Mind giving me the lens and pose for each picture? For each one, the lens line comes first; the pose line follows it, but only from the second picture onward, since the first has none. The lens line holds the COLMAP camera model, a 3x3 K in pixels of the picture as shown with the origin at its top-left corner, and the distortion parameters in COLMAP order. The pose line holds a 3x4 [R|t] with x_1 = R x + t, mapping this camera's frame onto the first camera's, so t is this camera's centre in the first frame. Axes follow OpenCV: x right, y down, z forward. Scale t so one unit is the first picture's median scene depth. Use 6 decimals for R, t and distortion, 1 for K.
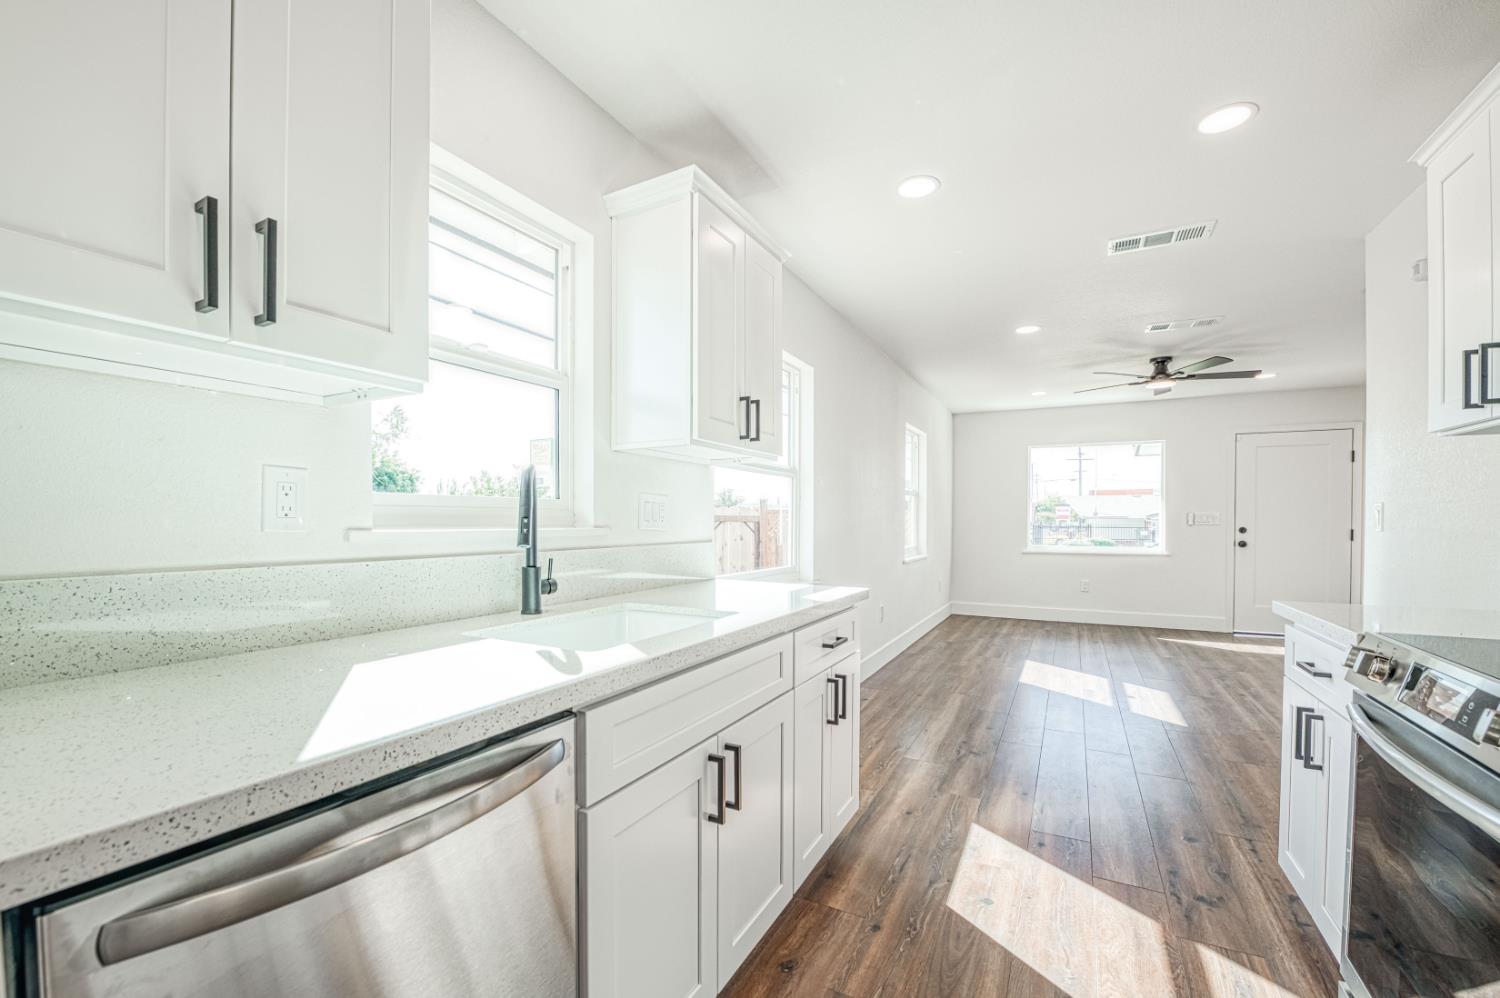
lens RADIAL K [[591.7, 0, 760.0], [0, 591.7, 531.1], [0, 0, 1]] dist [-0.017786, 0.000524]
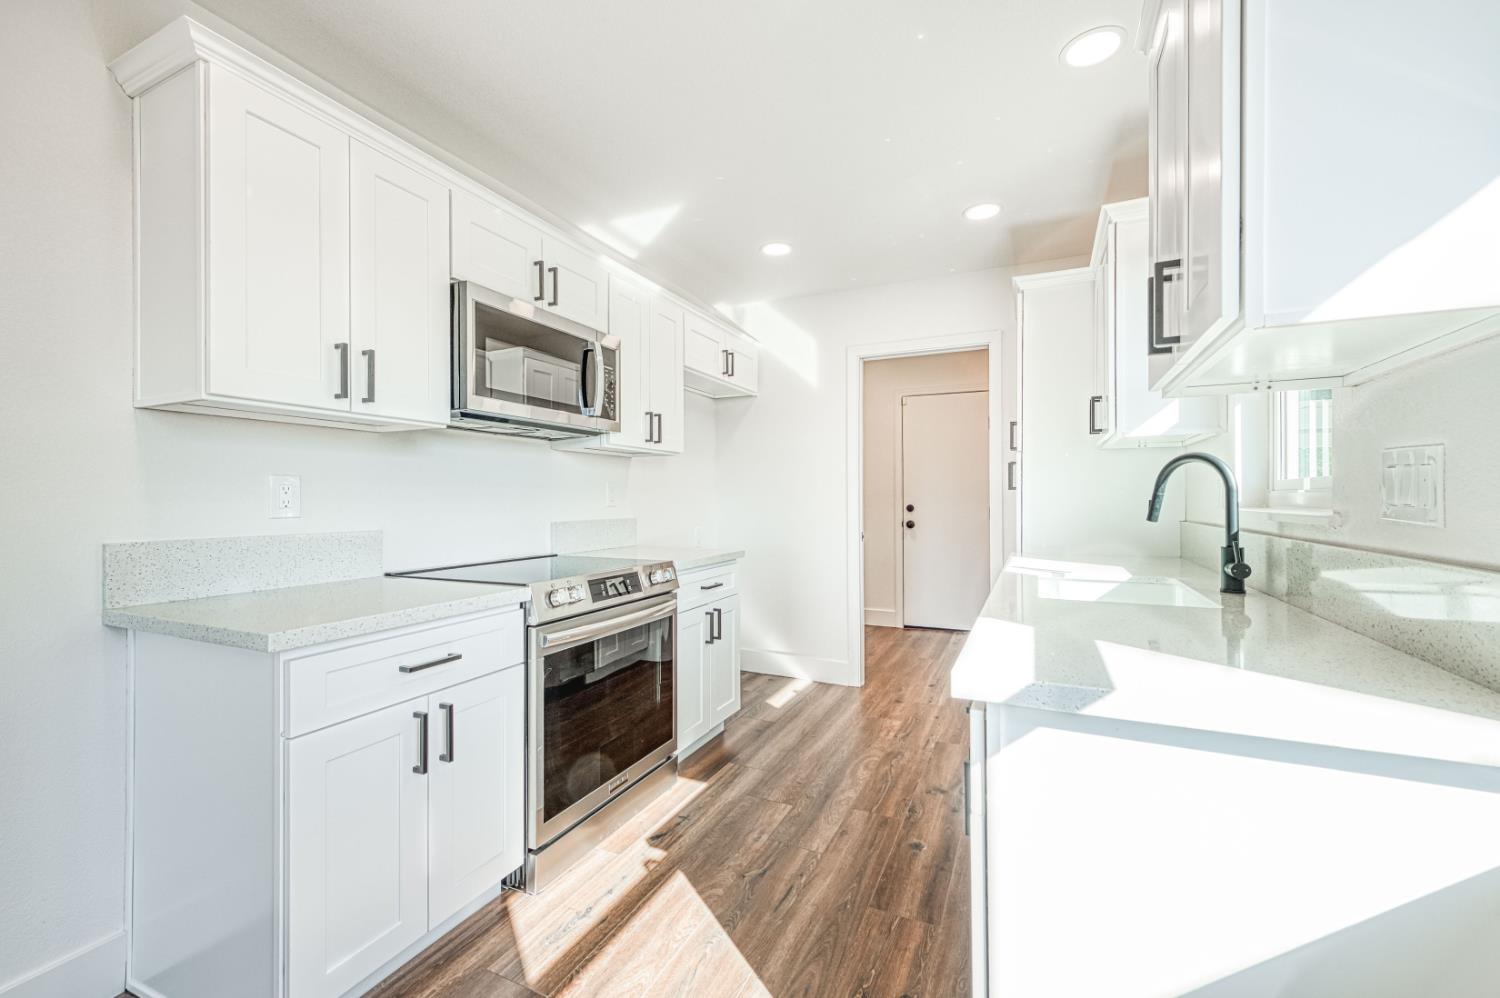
lens RADIAL K [[591.7, 0, 734.6], [0, 591.7, 497.8], [0, 0, 1]] dist [-0.017786, 0.000524]
pose [[-0.999792, 0.001396, -0.020337, 0.321894], [0.000961, 0.999770, 0.021405, -0.030063], [0.020363, 0.021381, -0.999564, 1.280180]]
